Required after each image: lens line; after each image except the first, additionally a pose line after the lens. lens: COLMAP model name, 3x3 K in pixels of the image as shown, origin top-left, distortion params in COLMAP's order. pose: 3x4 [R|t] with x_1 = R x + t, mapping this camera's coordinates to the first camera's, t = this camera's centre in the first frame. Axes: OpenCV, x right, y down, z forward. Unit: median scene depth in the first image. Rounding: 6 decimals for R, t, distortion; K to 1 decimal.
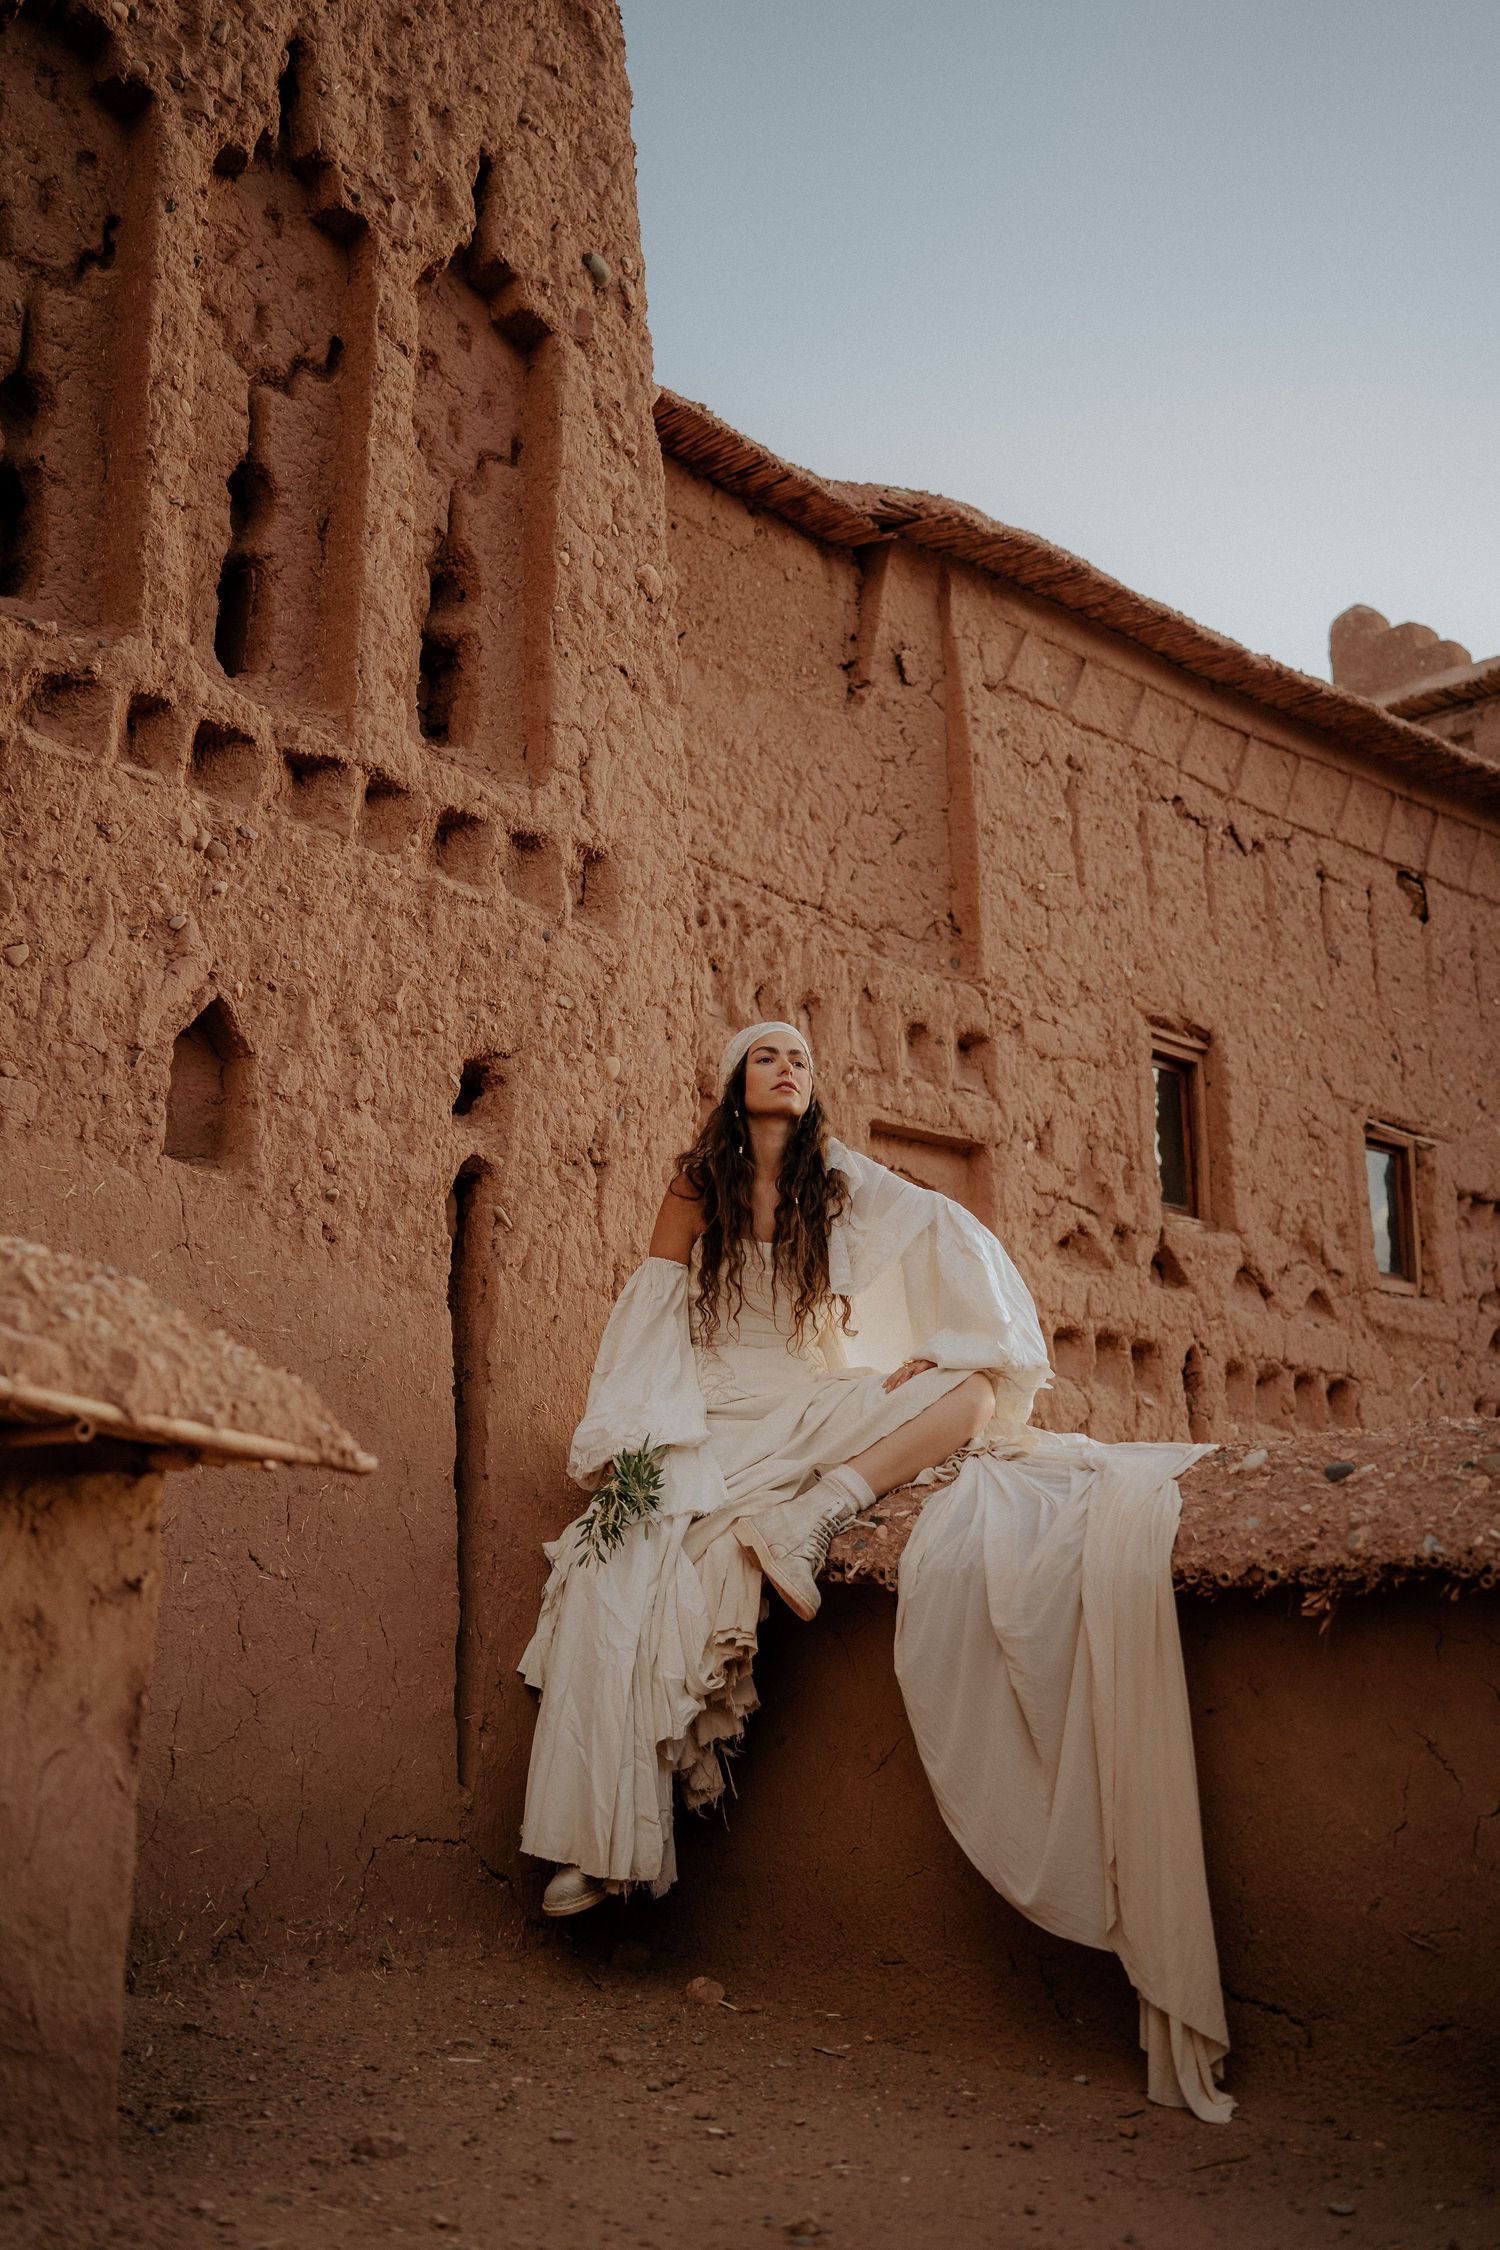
lens RADIAL K [[2345.7, 0, 750.0], [0, 2345.7, 1125.0], [0, 0, 1]] dist [-0.052006, 0.206924]
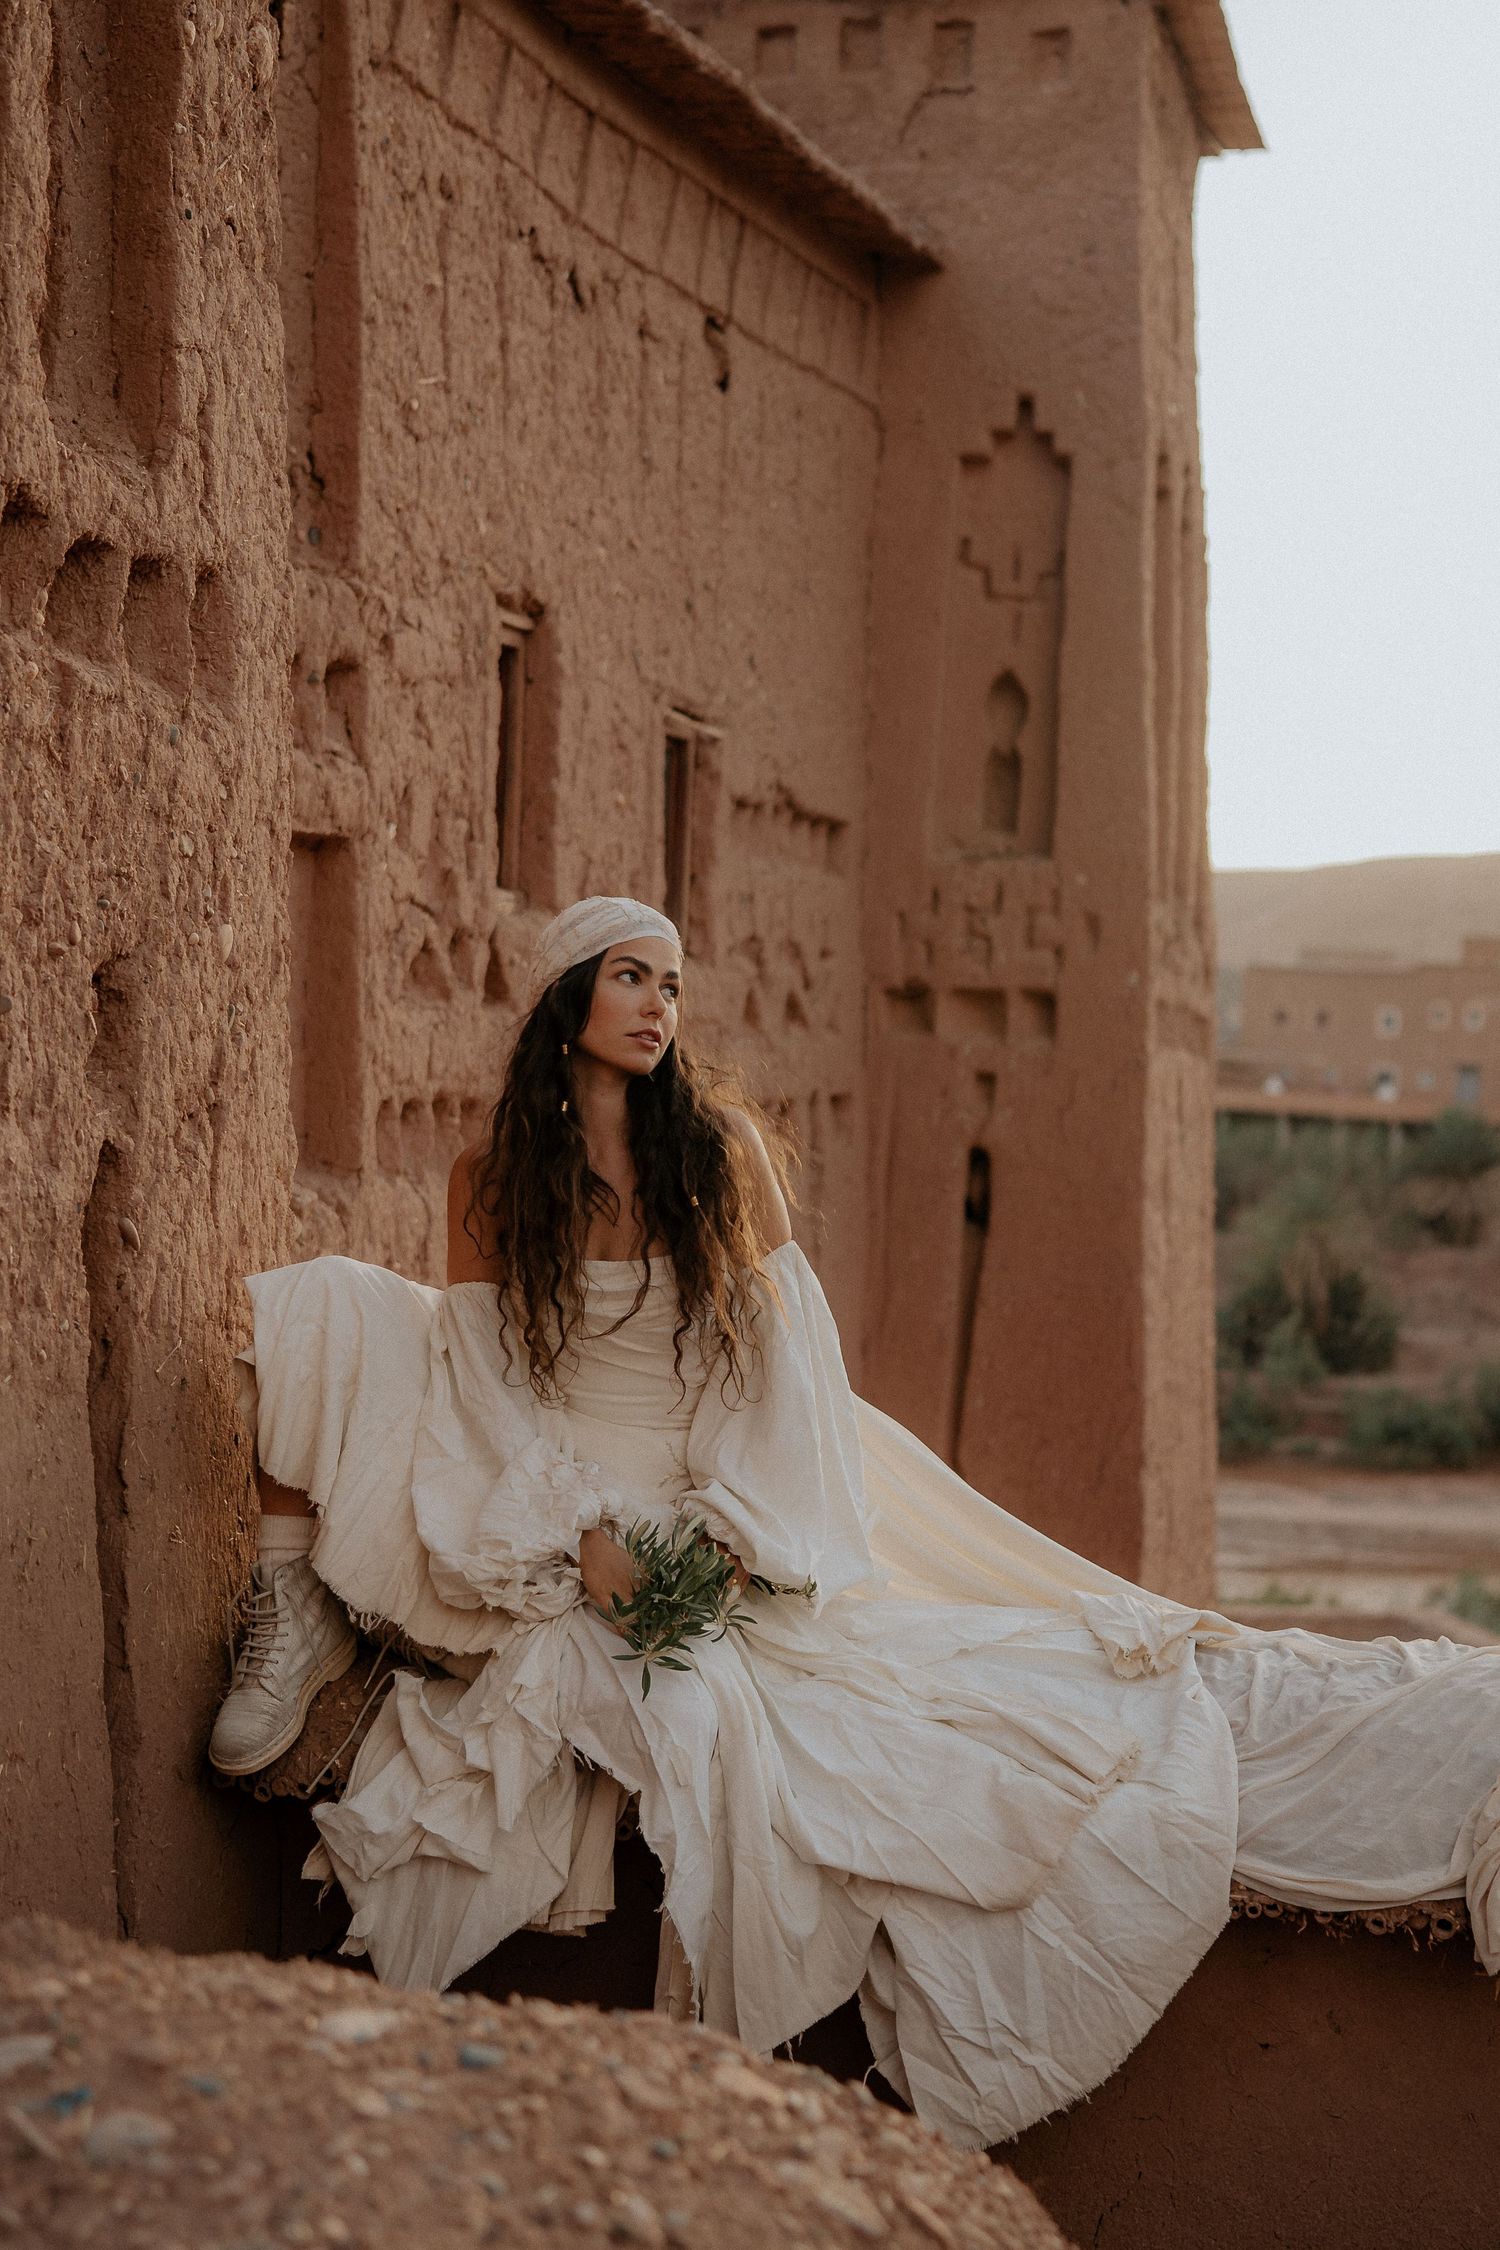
lens RADIAL K [[3509.9, 0, 750.0], [0, 3509.9, 1125.0], [0, 0, 1]] dist [-0.034732, -0.048828]
pose [[0.863267, 0.018777, 0.504398, -0.283789], [-0.151118, 0.963084, 0.222785, -0.143707], [-0.481594, -0.268547, 0.834236, 0.109987]]
